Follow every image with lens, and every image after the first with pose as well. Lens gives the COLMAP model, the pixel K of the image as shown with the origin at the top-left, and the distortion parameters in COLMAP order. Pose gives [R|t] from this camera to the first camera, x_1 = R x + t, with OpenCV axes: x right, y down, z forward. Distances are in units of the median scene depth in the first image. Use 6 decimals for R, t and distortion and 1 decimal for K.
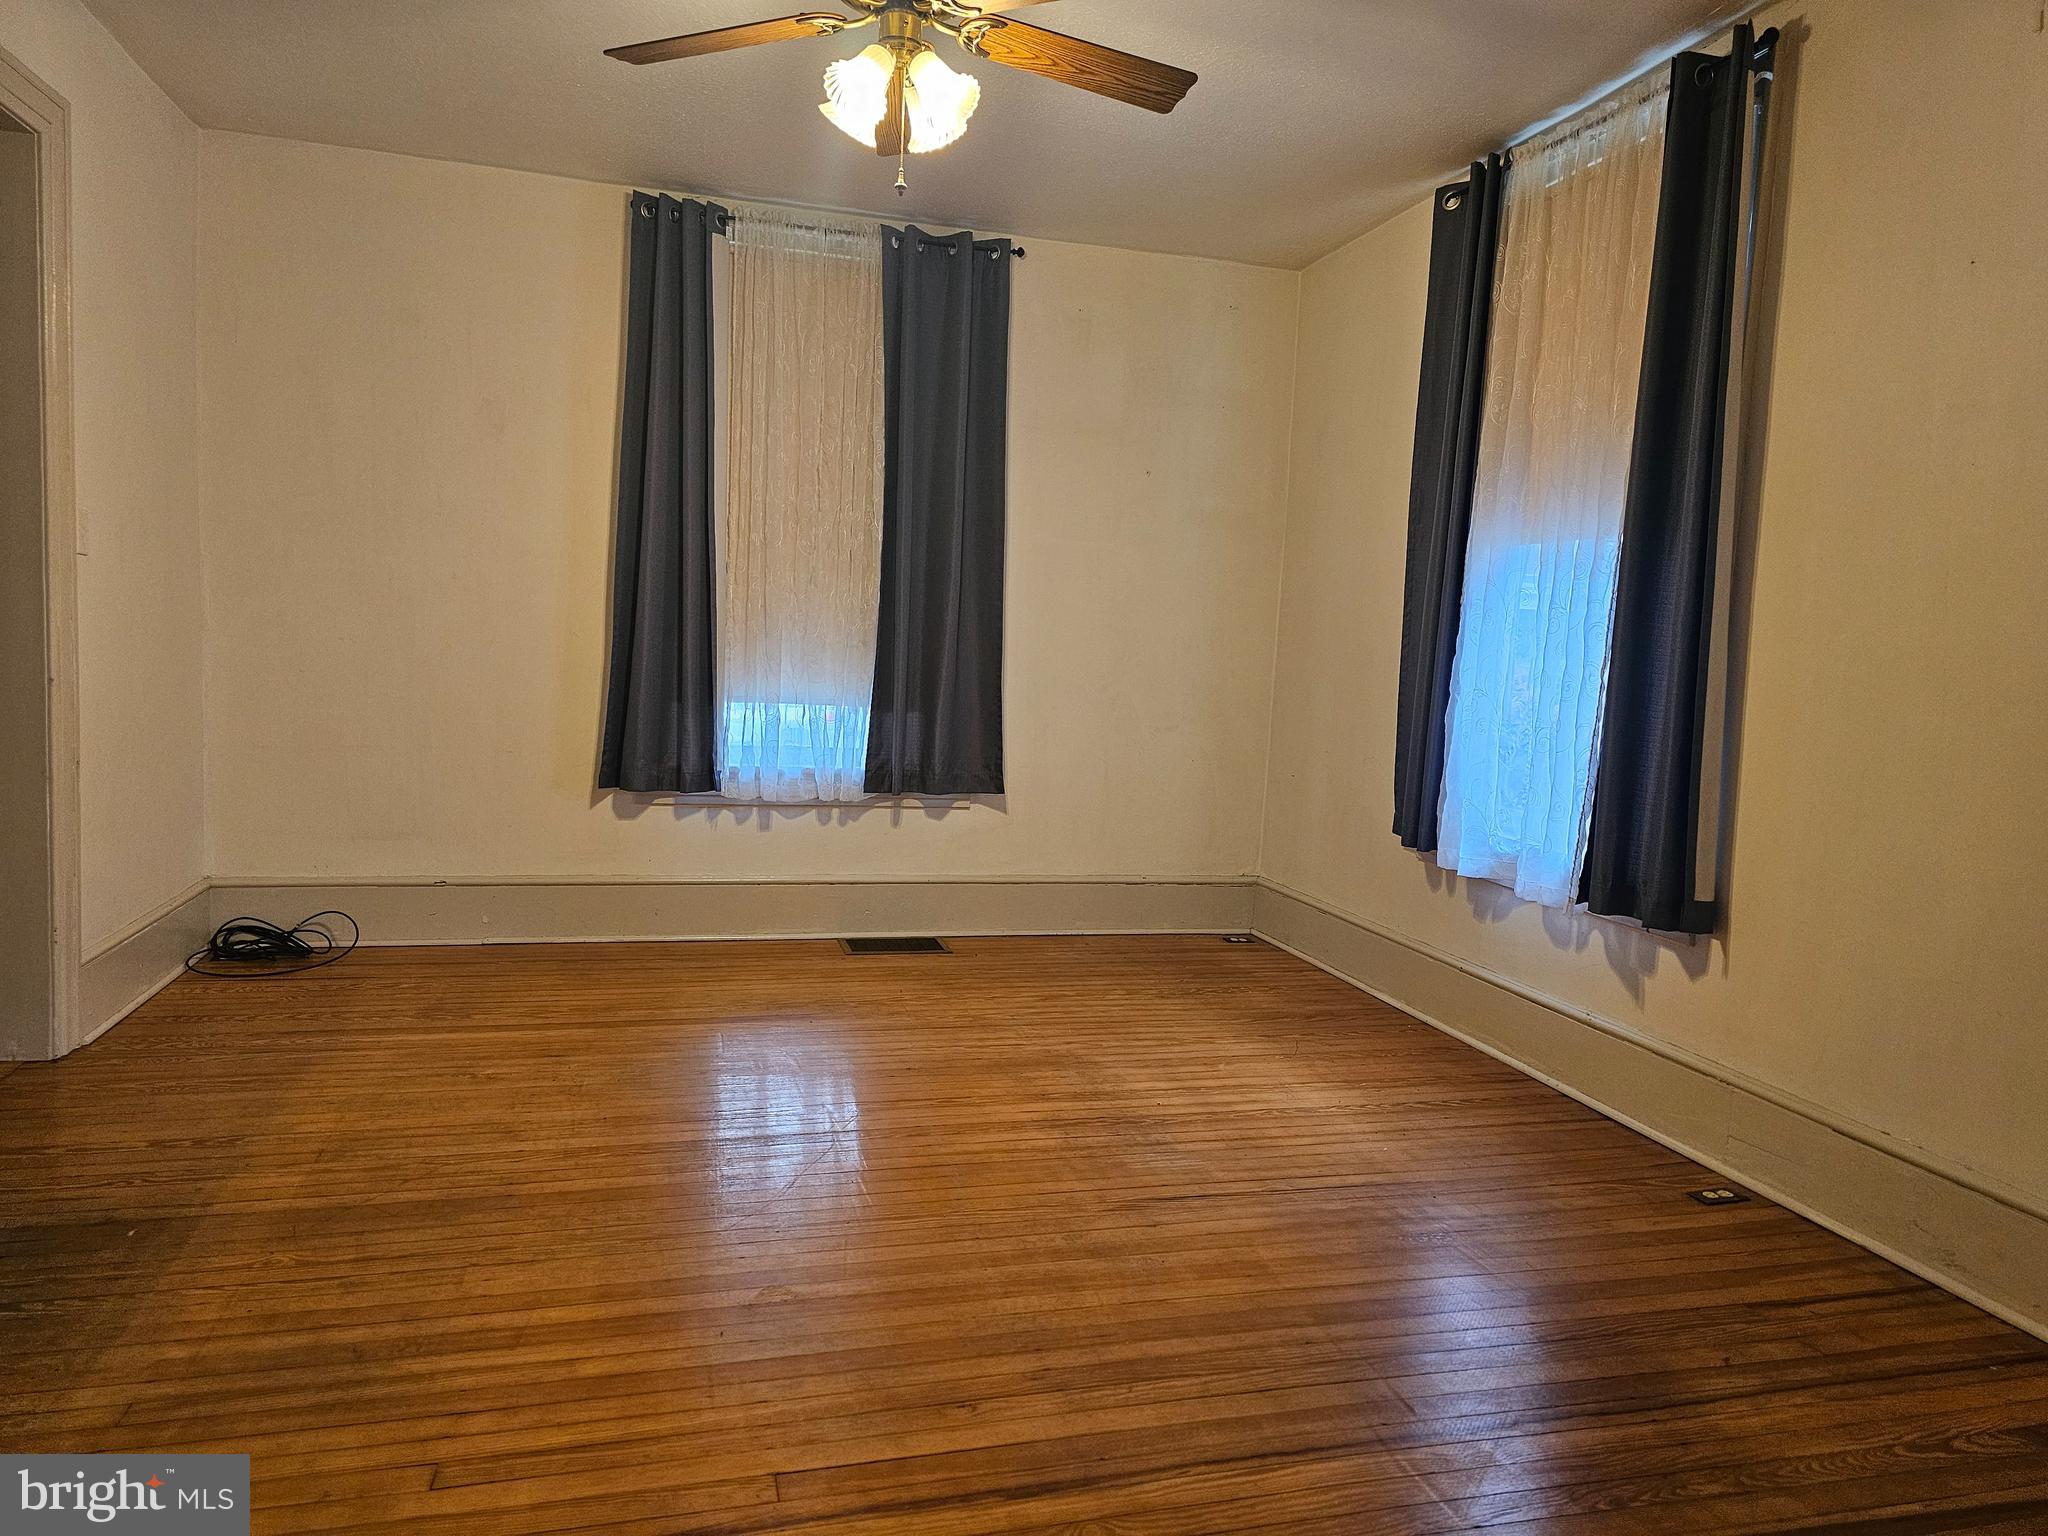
lens RADIAL K [[1382.6, 0, 1028.7], [0, 1382.6, 748.5], [0, 0, 1]] dist [0.042076, -0.031575]
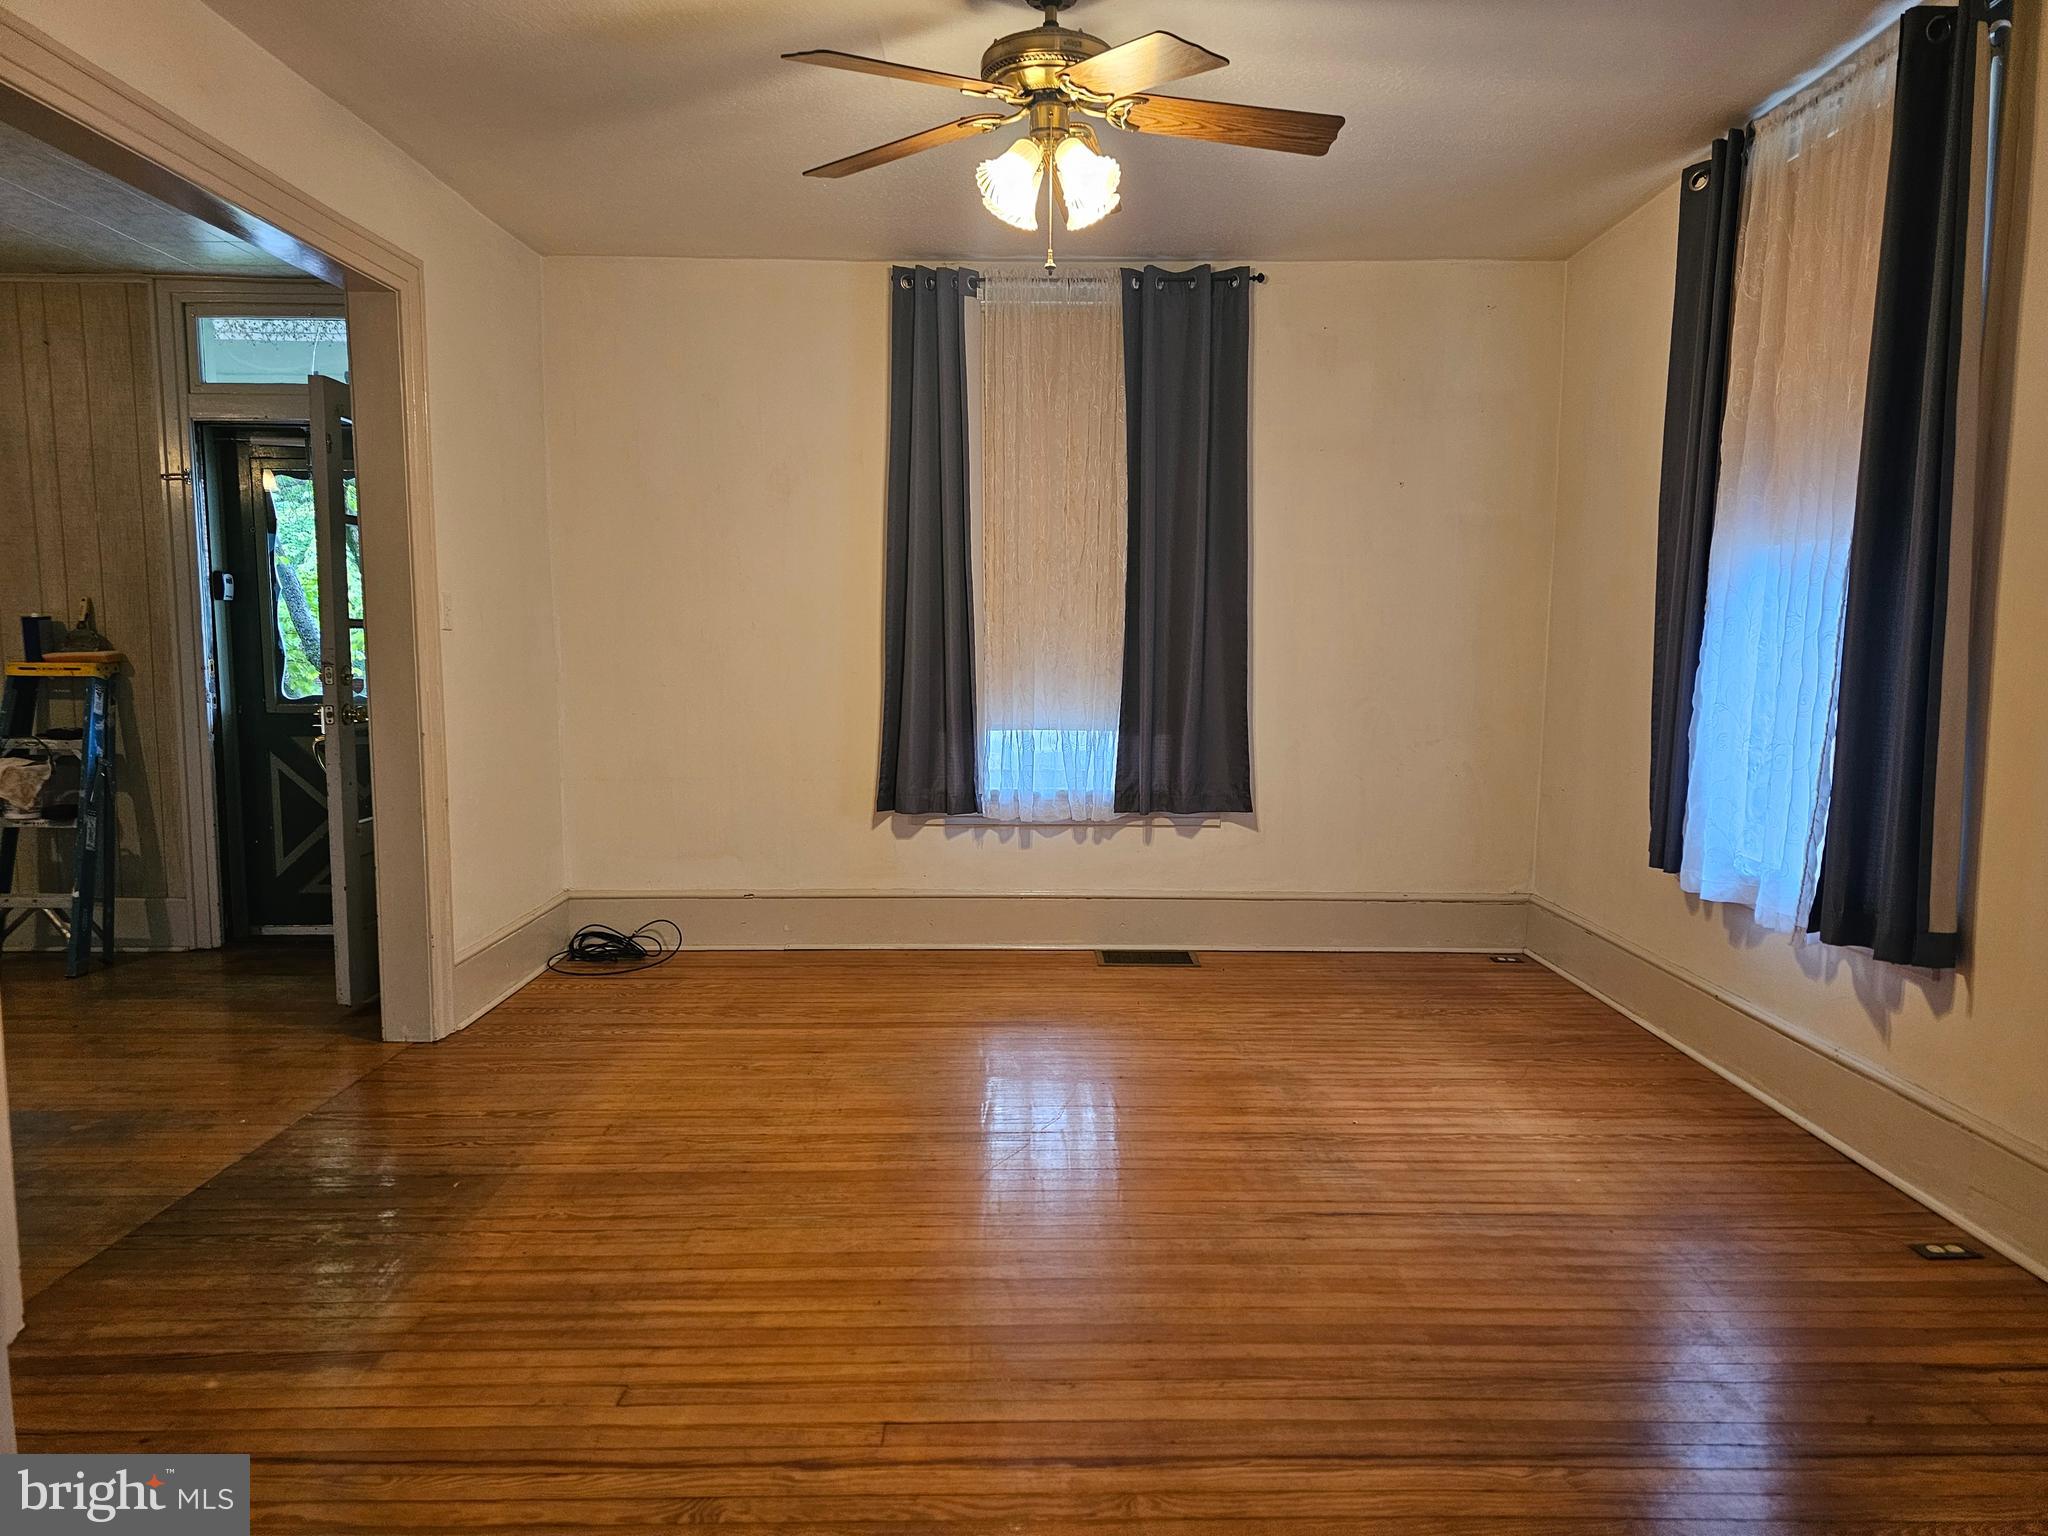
lens RADIAL K [[1382.6, 0, 1029.3], [0, 1382.6, 771.4], [0, 0, 1]] dist [0.042076, -0.031575]
pose [[0.965402, -0.017138, -0.260202, 0.134739], [0.020765, 0.999722, 0.011198, -0.018529], [0.259937, -0.016214, 0.965489, -0.044824]]
